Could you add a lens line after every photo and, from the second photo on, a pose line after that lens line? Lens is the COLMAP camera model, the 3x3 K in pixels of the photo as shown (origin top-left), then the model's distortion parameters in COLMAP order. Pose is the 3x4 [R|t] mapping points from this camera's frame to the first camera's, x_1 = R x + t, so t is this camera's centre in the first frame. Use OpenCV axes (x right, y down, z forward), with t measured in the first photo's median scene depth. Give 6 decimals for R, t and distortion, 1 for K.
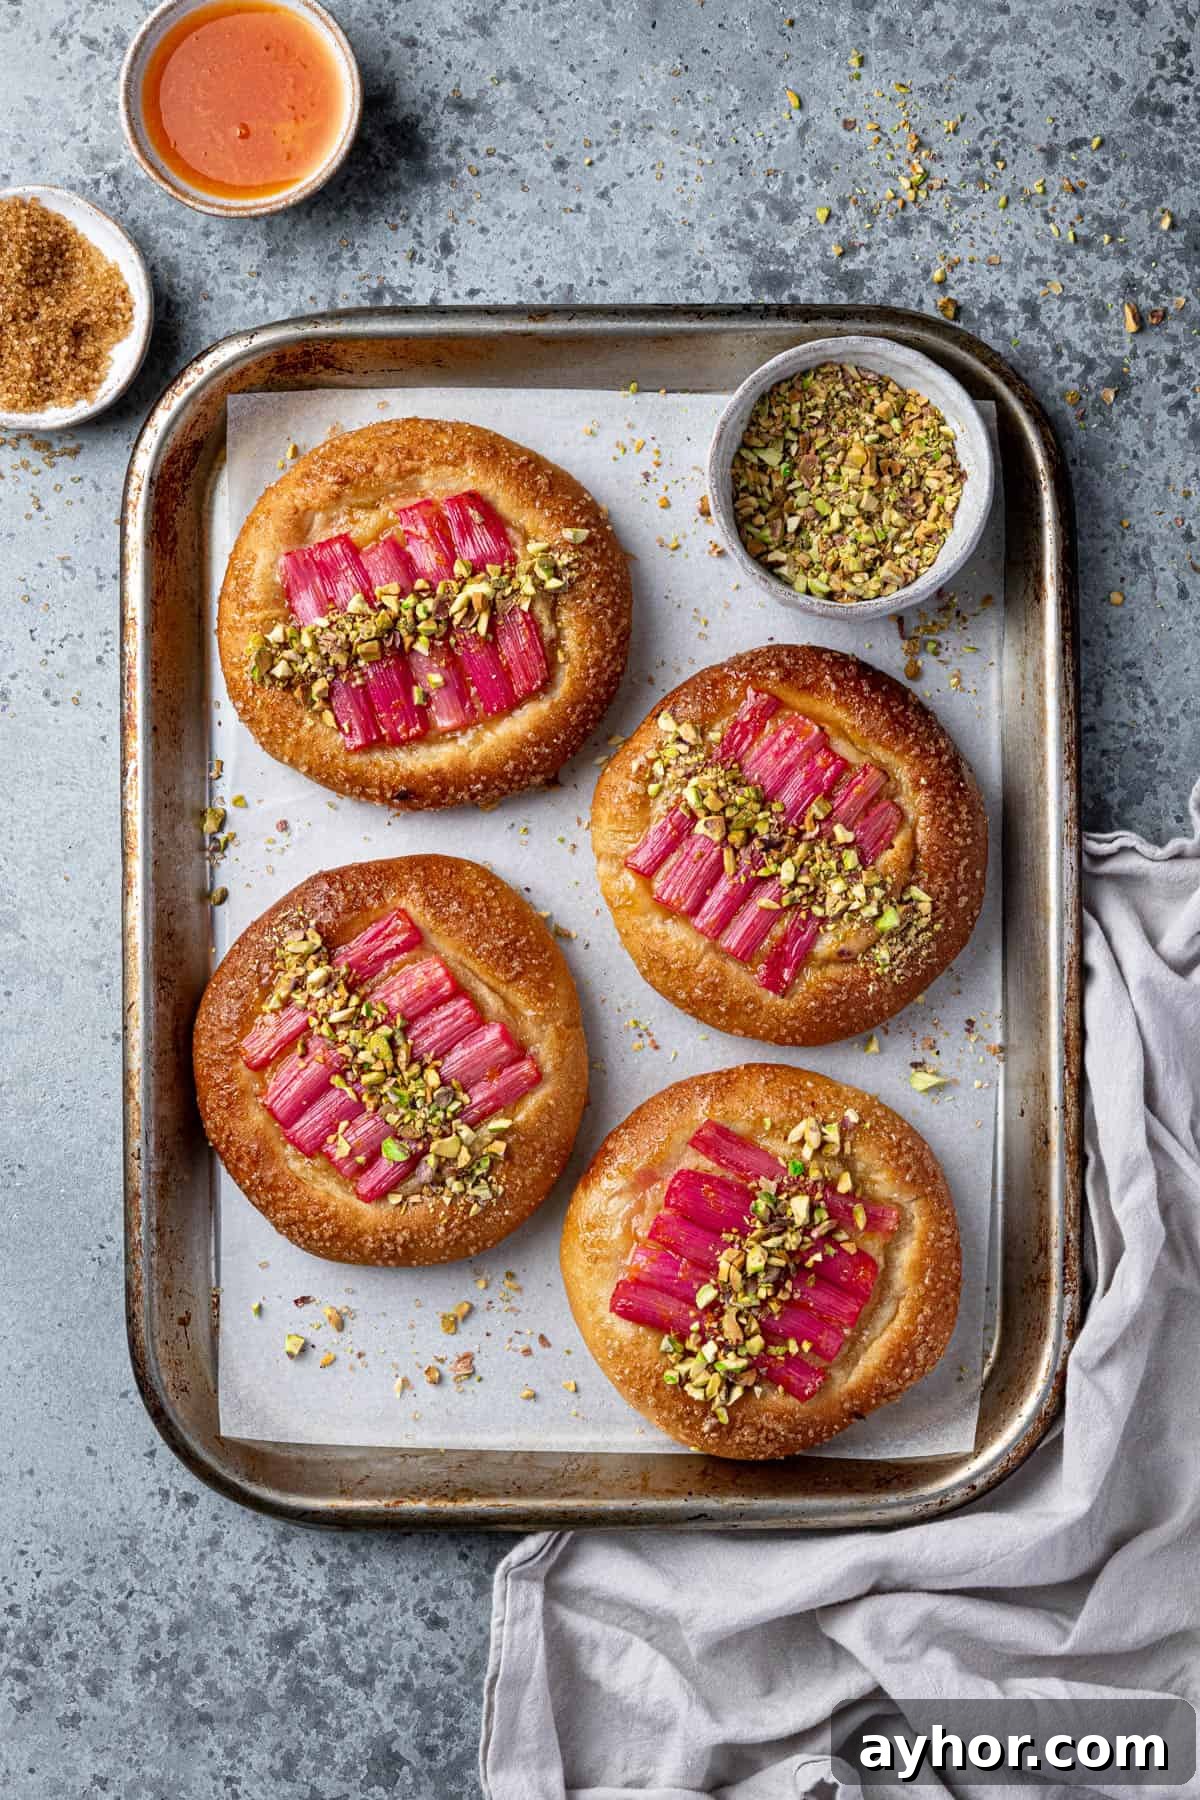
lens RADIAL K [[4394.9, 0, 600.0], [0, 4394.9, 900.0], [0, 0, 1]] dist [-0.043461, -0.956628]
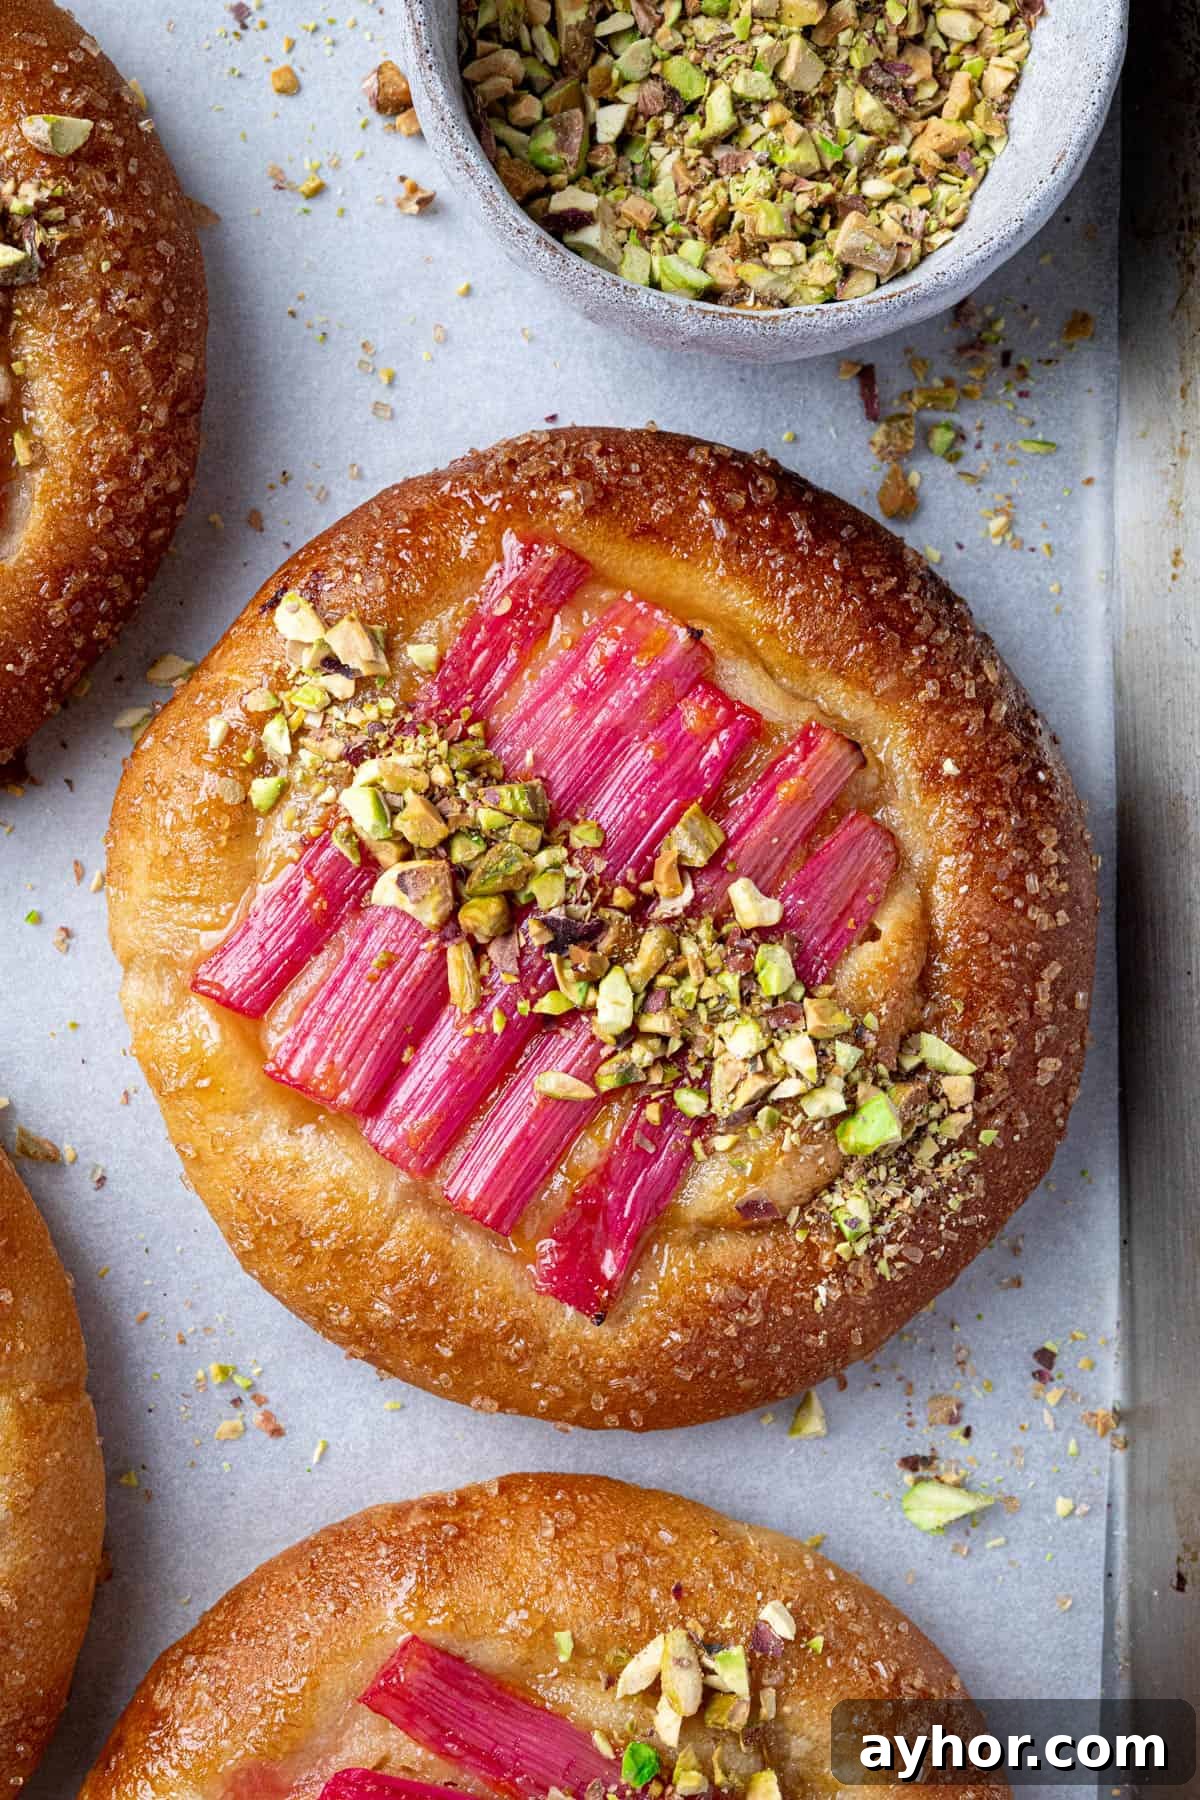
lens RADIAL K [[3647.3, 0, 567.7], [0, 3647.3, 919.3], [0, 0, 1]] dist [-0.026248, 0.267688]
pose [[0.995408, -0.007925, 0.095397, 0.007990], [0.006629, 0.999881, 0.013895, -0.018162], [-0.095496, -0.013199, 0.995342, 0.675701]]
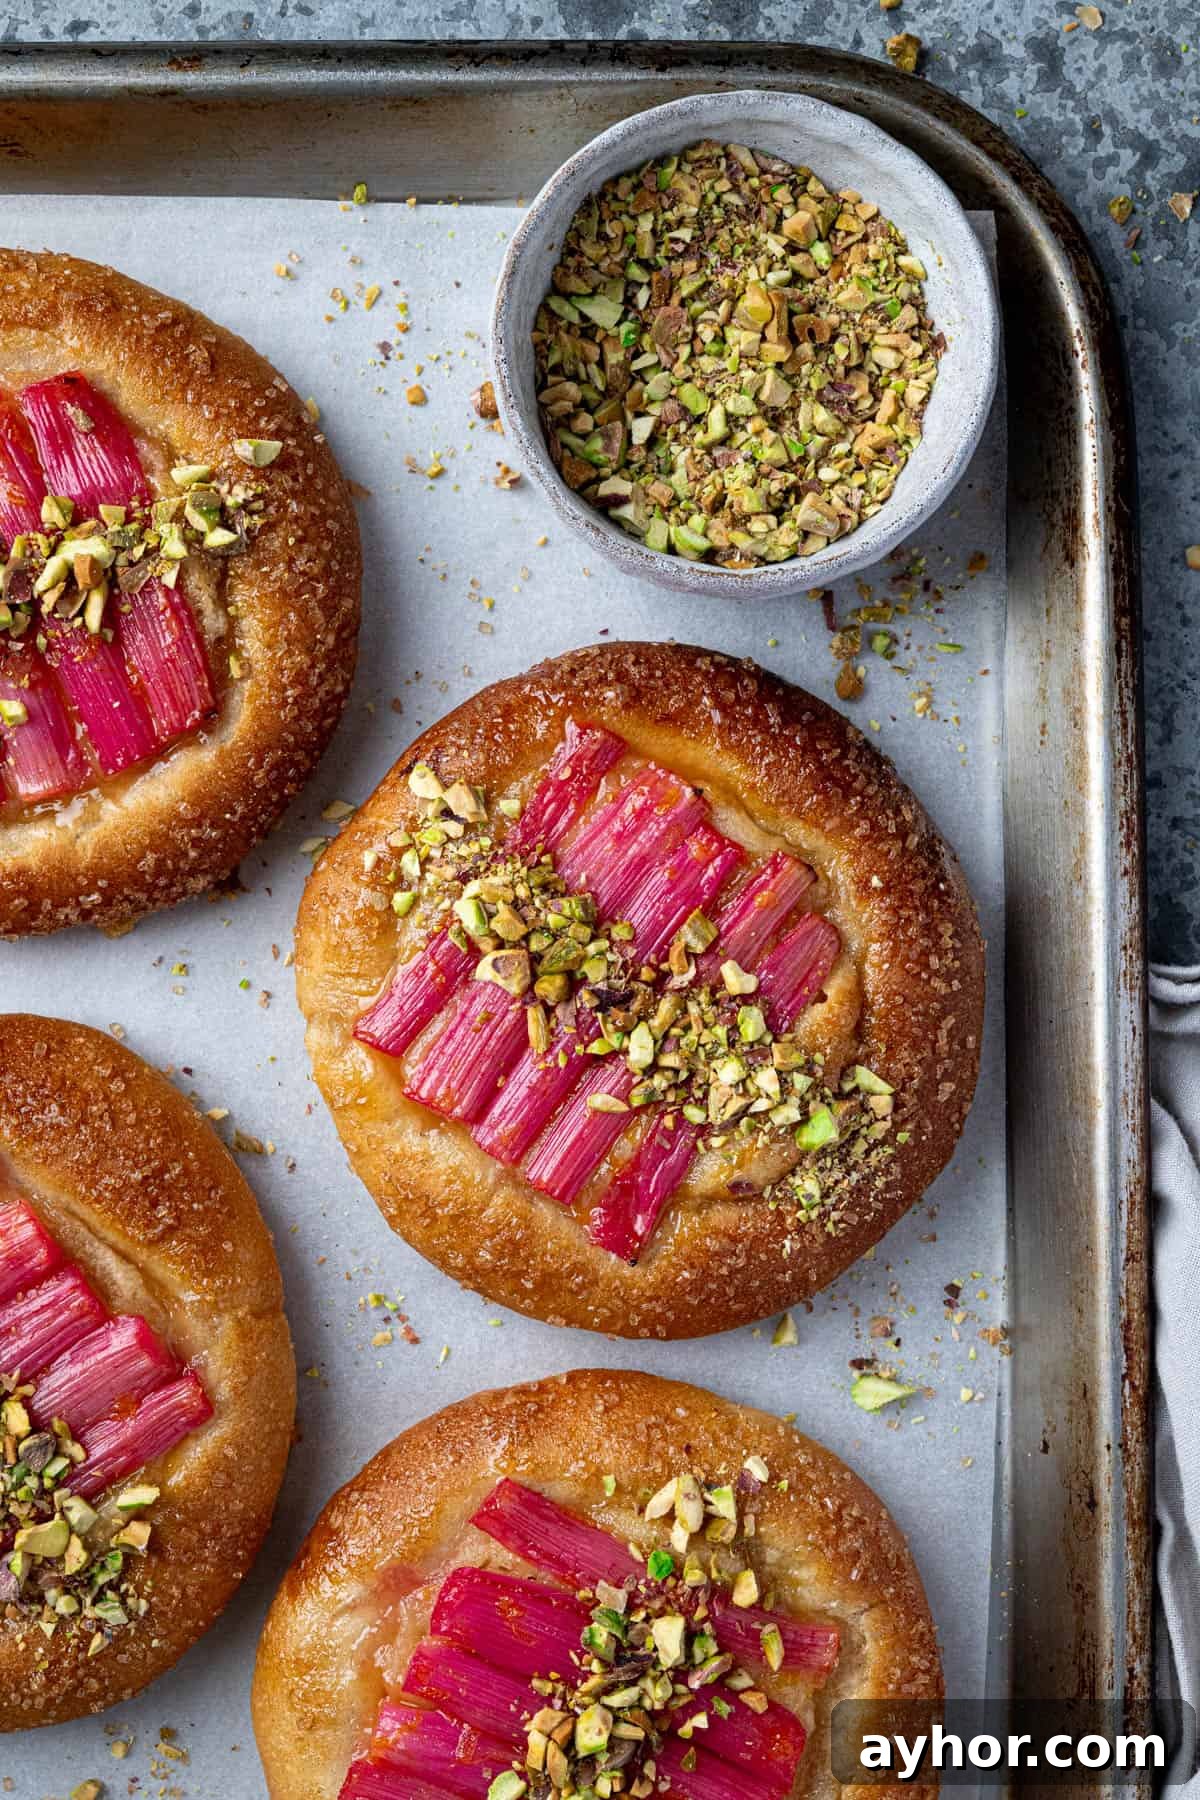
lens RADIAL K [[3700.3, 0, 596.4], [0, 3700.3, 1002.7], [0, 0, 1]] dist [-0.028224, 0.232861]
pose [[0.998660, -0.012785, 0.050144, 0.013073], [0.010271, 0.998693, 0.050076, -0.035748], [-0.050719, -0.049494, 0.997486, 0.521650]]
